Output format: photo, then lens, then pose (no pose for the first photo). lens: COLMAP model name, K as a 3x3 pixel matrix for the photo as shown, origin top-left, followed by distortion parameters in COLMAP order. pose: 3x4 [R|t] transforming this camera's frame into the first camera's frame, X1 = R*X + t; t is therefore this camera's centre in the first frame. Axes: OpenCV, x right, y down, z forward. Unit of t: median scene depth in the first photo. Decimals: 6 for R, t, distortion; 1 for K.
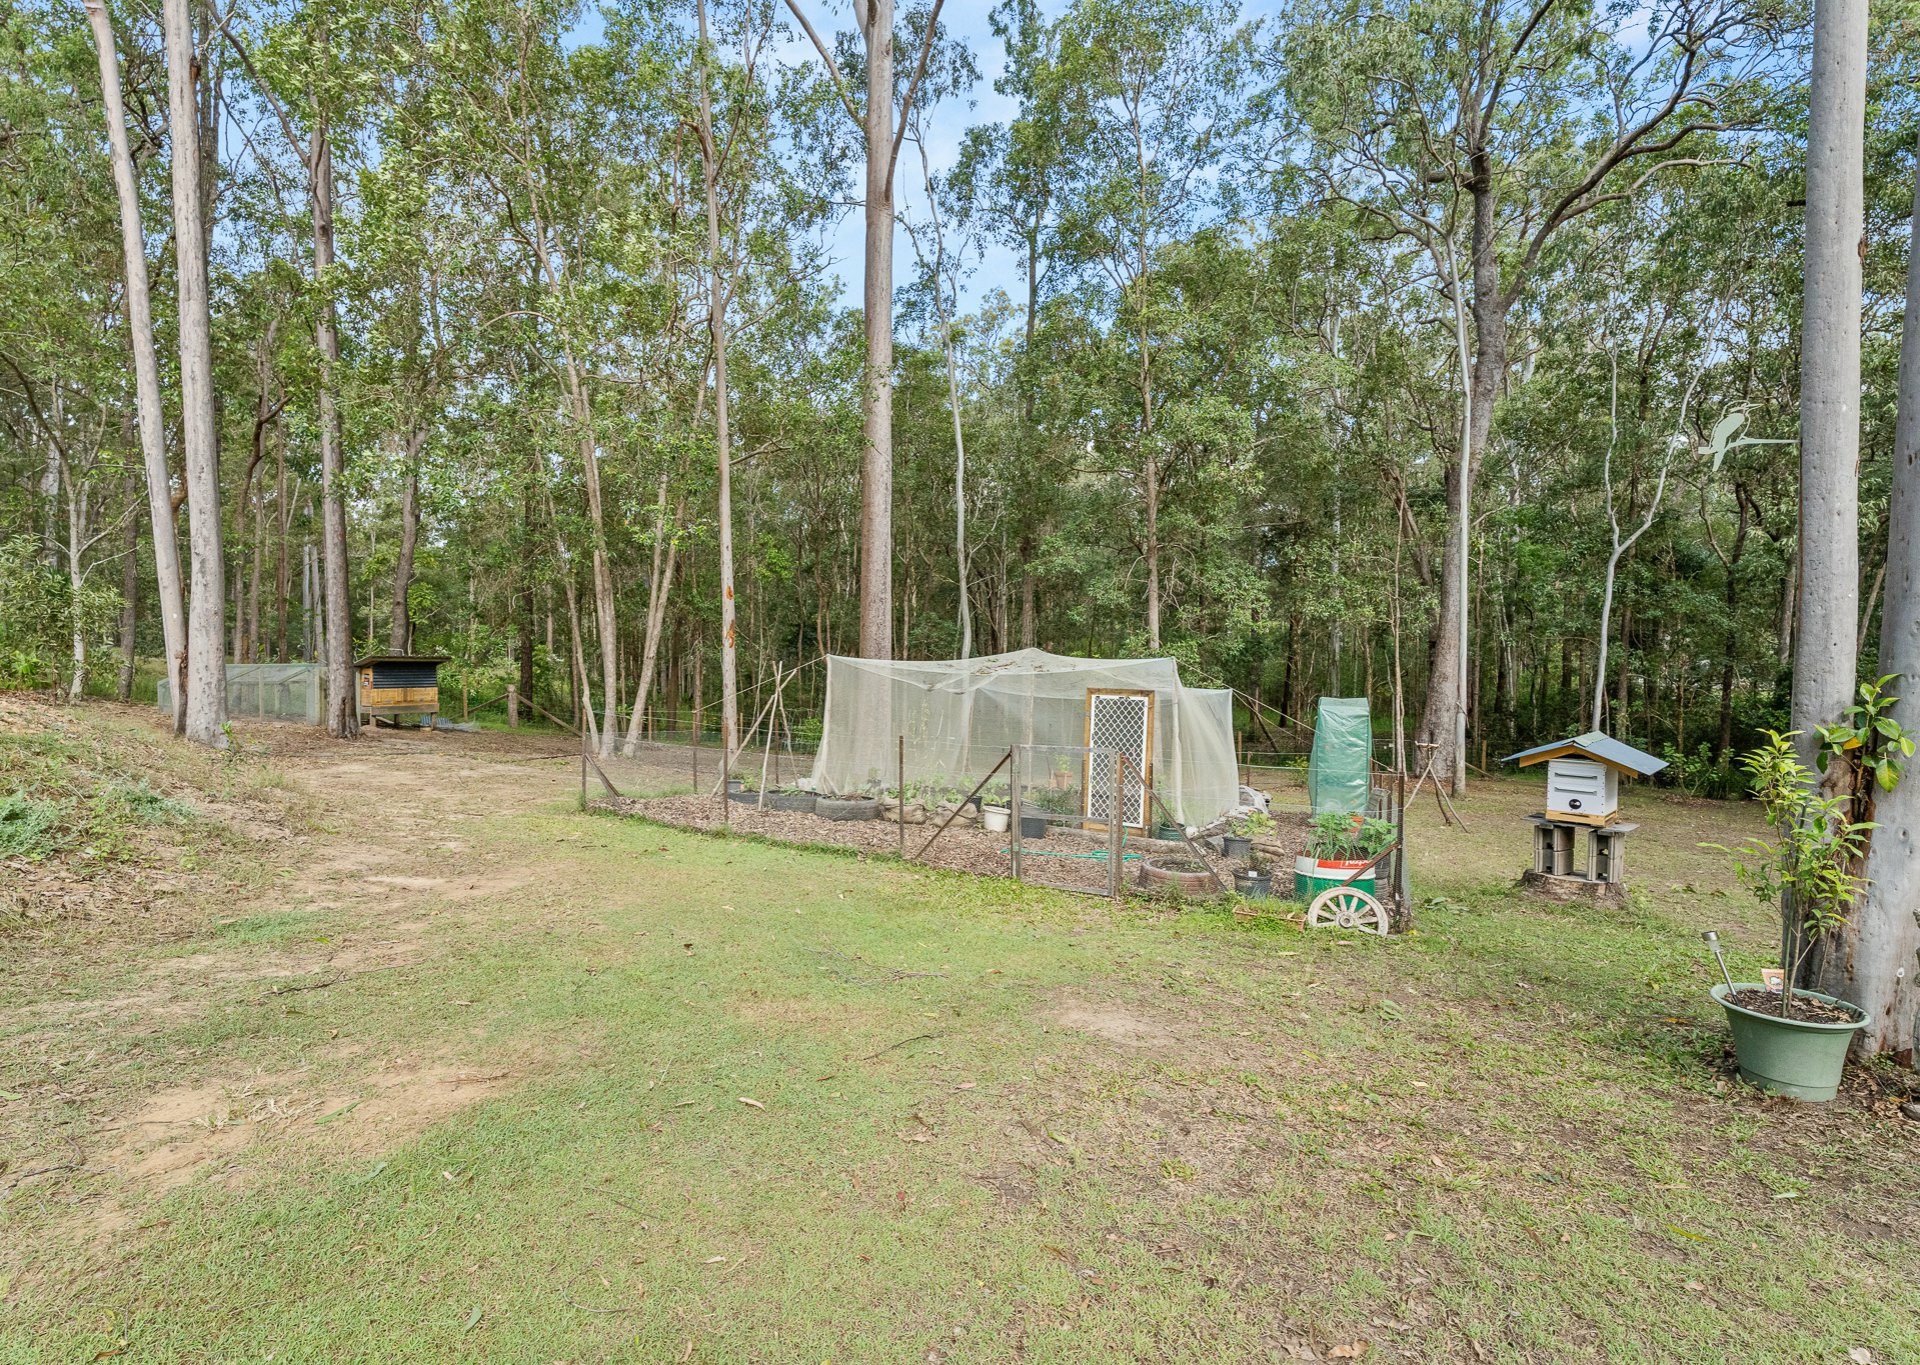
lens RADIAL K [[913.6, 0, 960.0], [0, 913.6, 682.5], [0, 0, 1]] dist [0.003278, 0.000120]
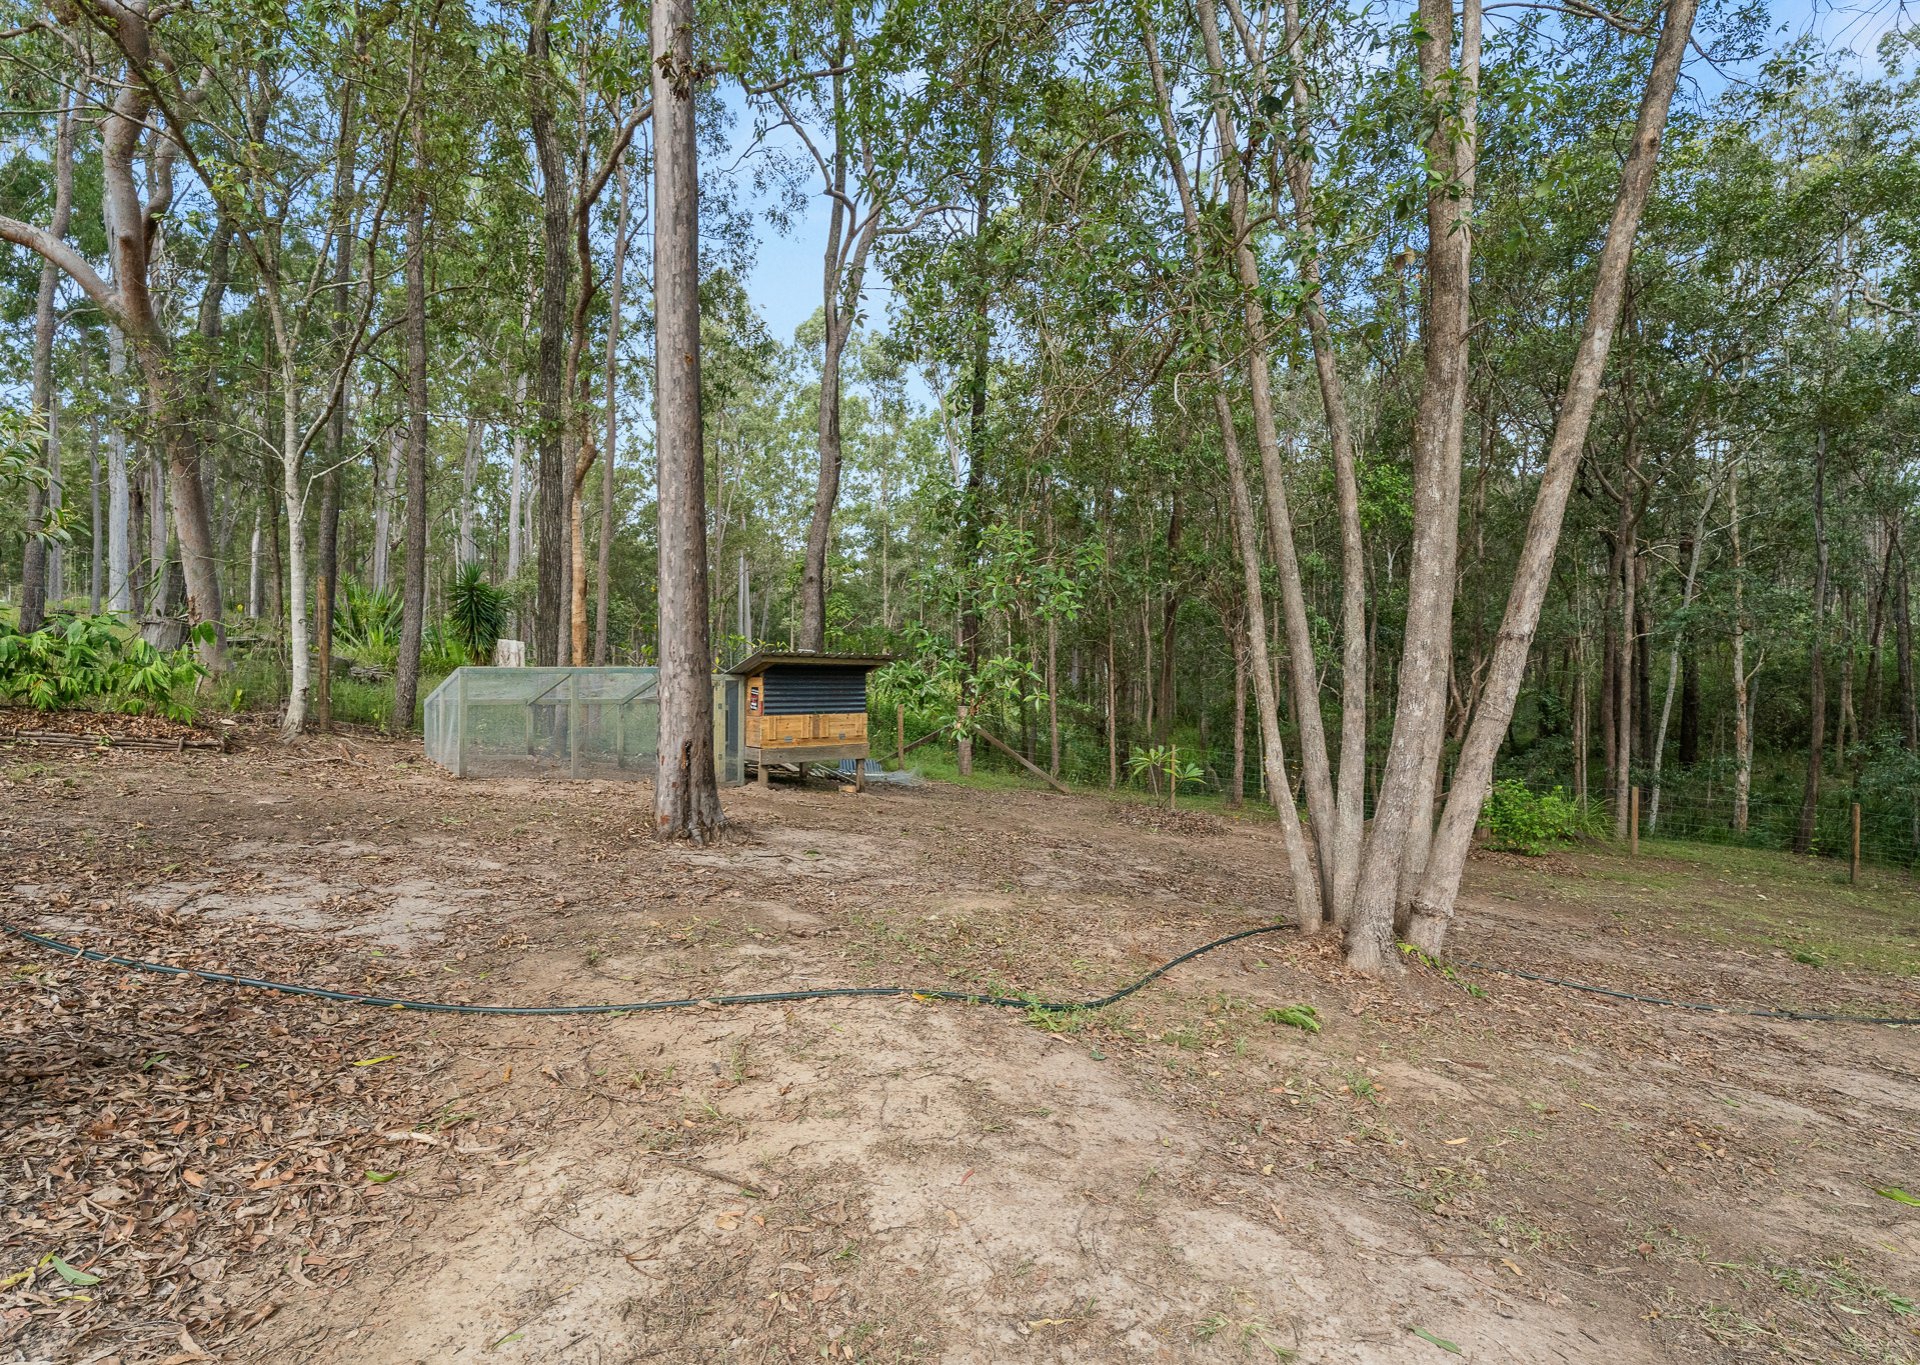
lens RADIAL K [[913.6, 0, 960.0], [0, 913.6, 682.5], [0, 0, 1]] dist [0.003278, 0.000120]
pose [[0.922644, 0.001012, -0.385651, -0.343999], [-0.007887, 0.999837, -0.016244, -0.004615], [0.385572, 0.018029, 0.922502, 0.575145]]
